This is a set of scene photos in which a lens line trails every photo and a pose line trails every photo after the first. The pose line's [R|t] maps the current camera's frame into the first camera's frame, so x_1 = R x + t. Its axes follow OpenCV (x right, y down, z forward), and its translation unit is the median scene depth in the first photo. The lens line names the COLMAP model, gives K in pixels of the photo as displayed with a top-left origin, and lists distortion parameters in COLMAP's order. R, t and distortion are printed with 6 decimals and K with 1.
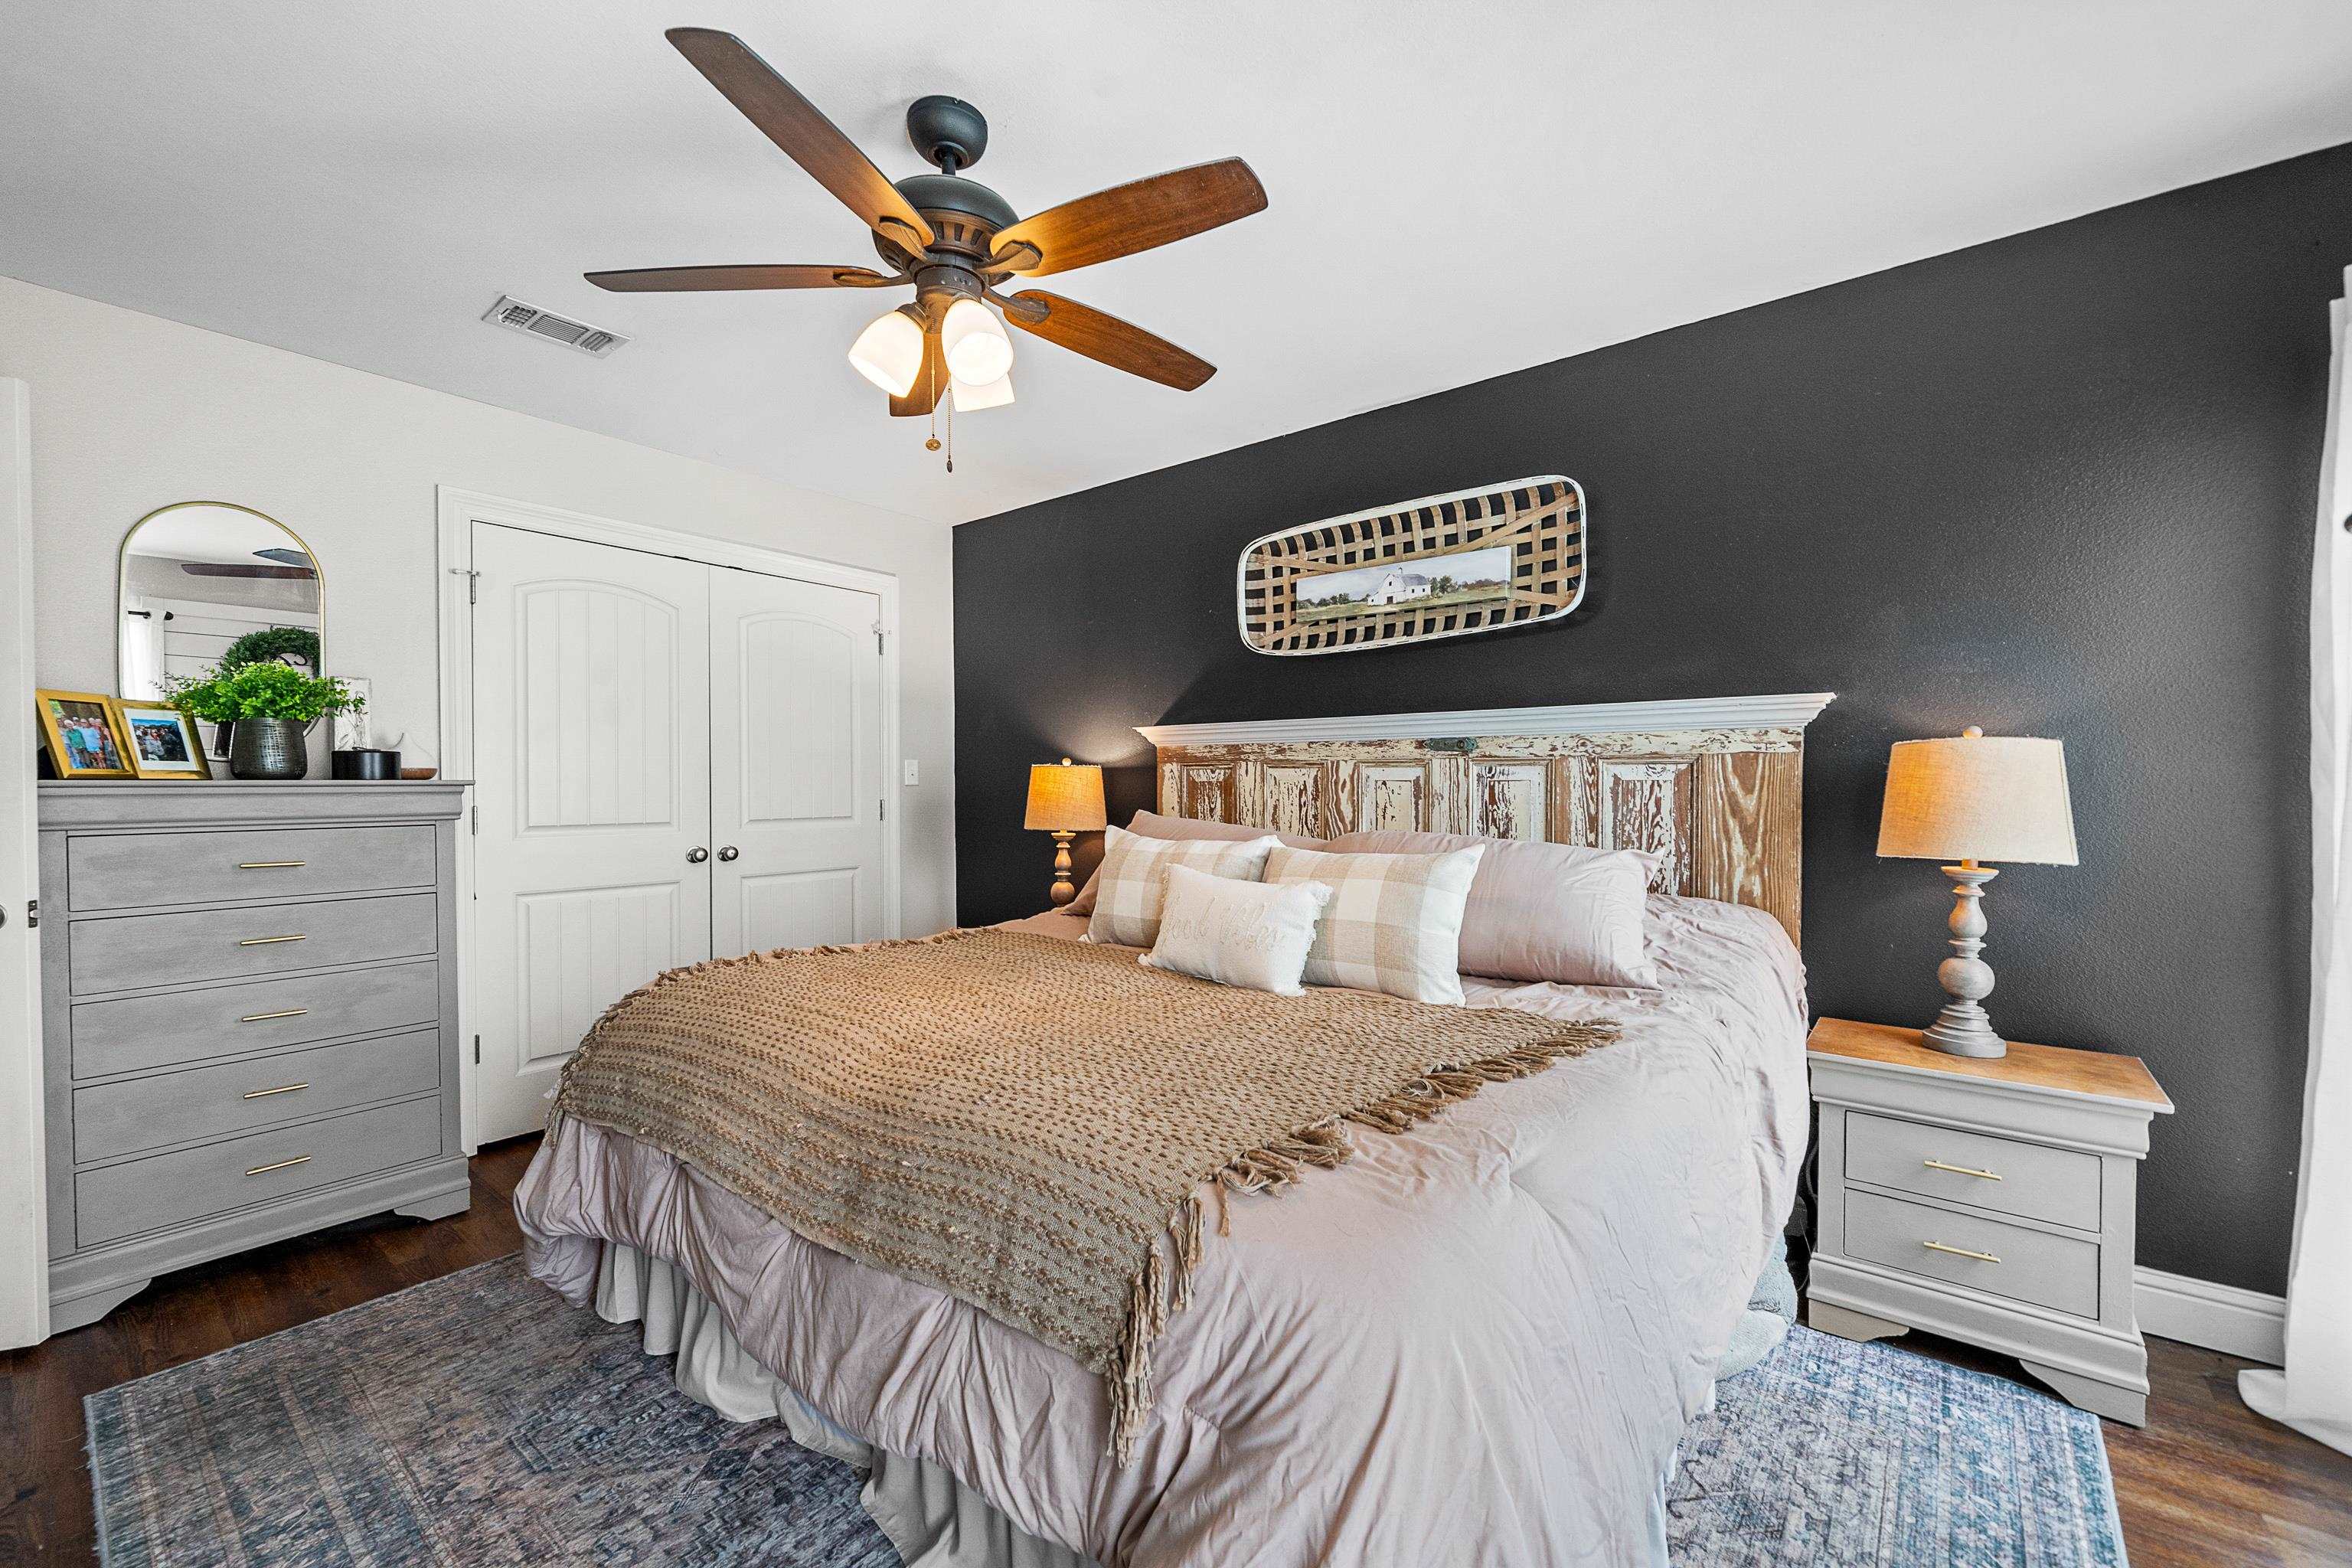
lens RADIAL K [[930.7, 0, 1163.9], [0, 930.7, 801.9], [0, 0, 1]] dist [-0.000810, -0.000419]
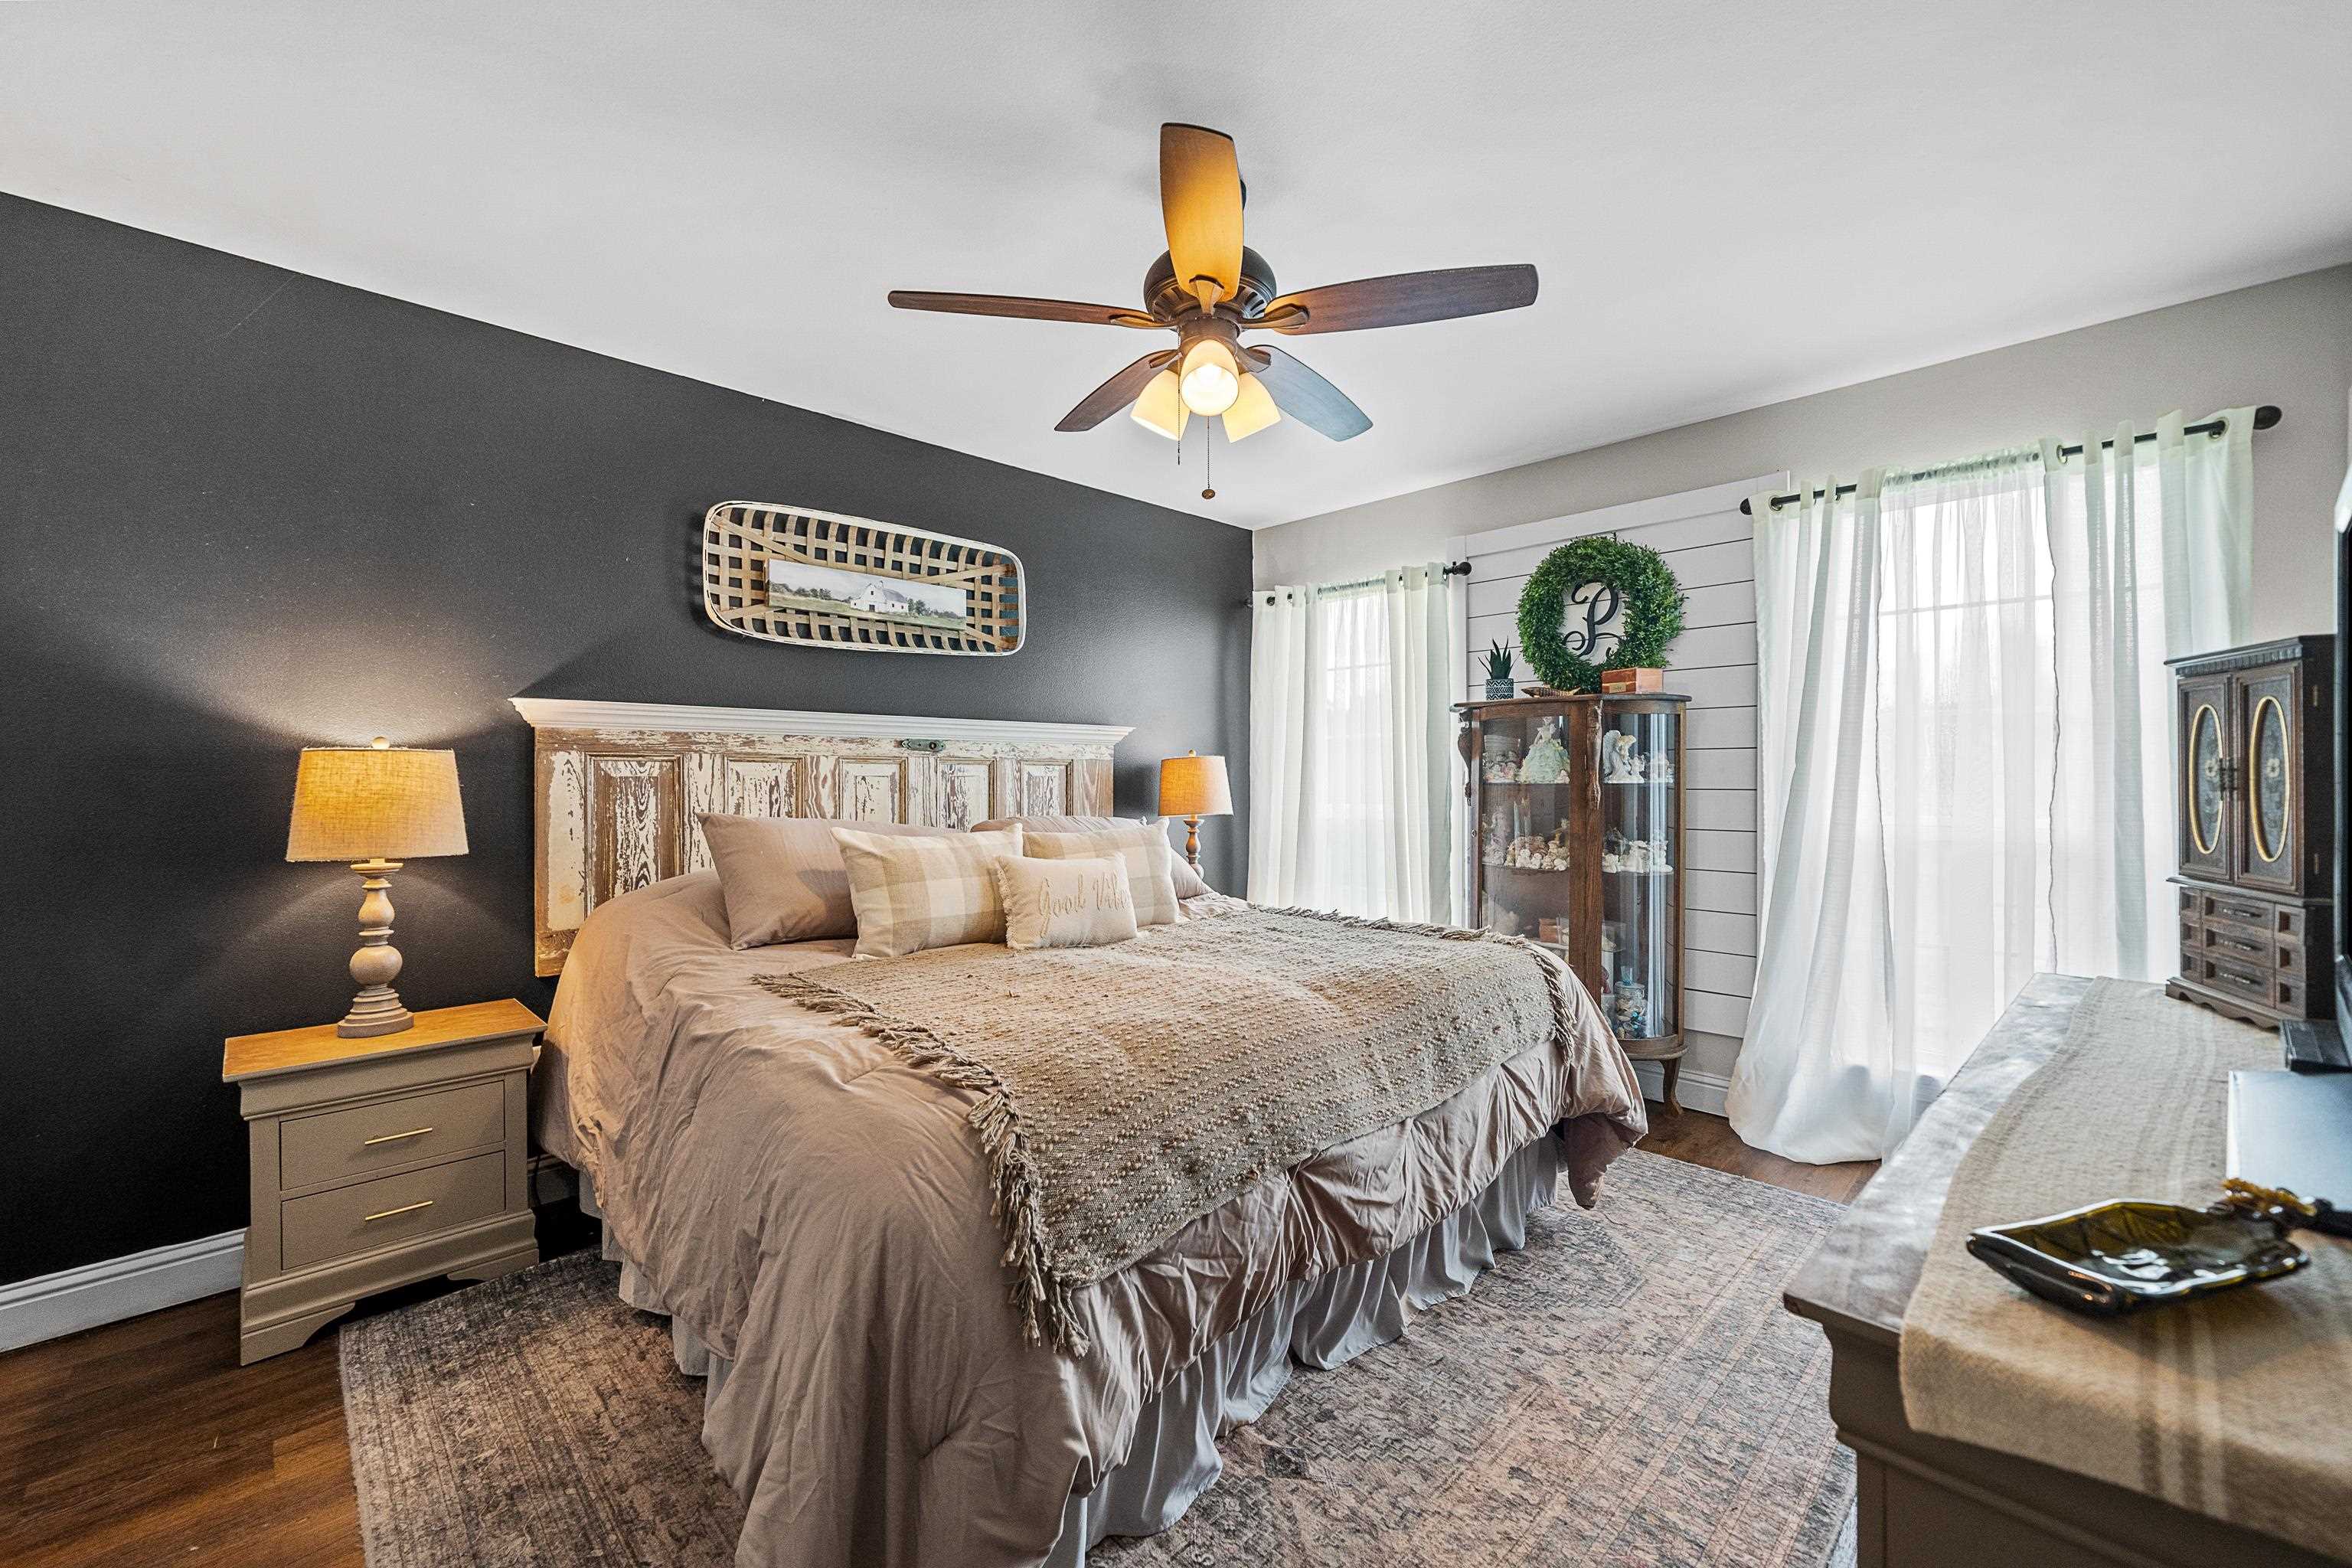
lens RADIAL K [[924.0, 0, 1157.3], [0, 924.0, 779.4], [0, 0, 1]] dist [0.000792, 0.000098]
pose [[0.137451, -0.003765, 0.990501, -0.757814], [0.018768, 0.999823, 0.001196, -0.014054], [-0.990331, 0.018425, 0.137498, 0.523397]]
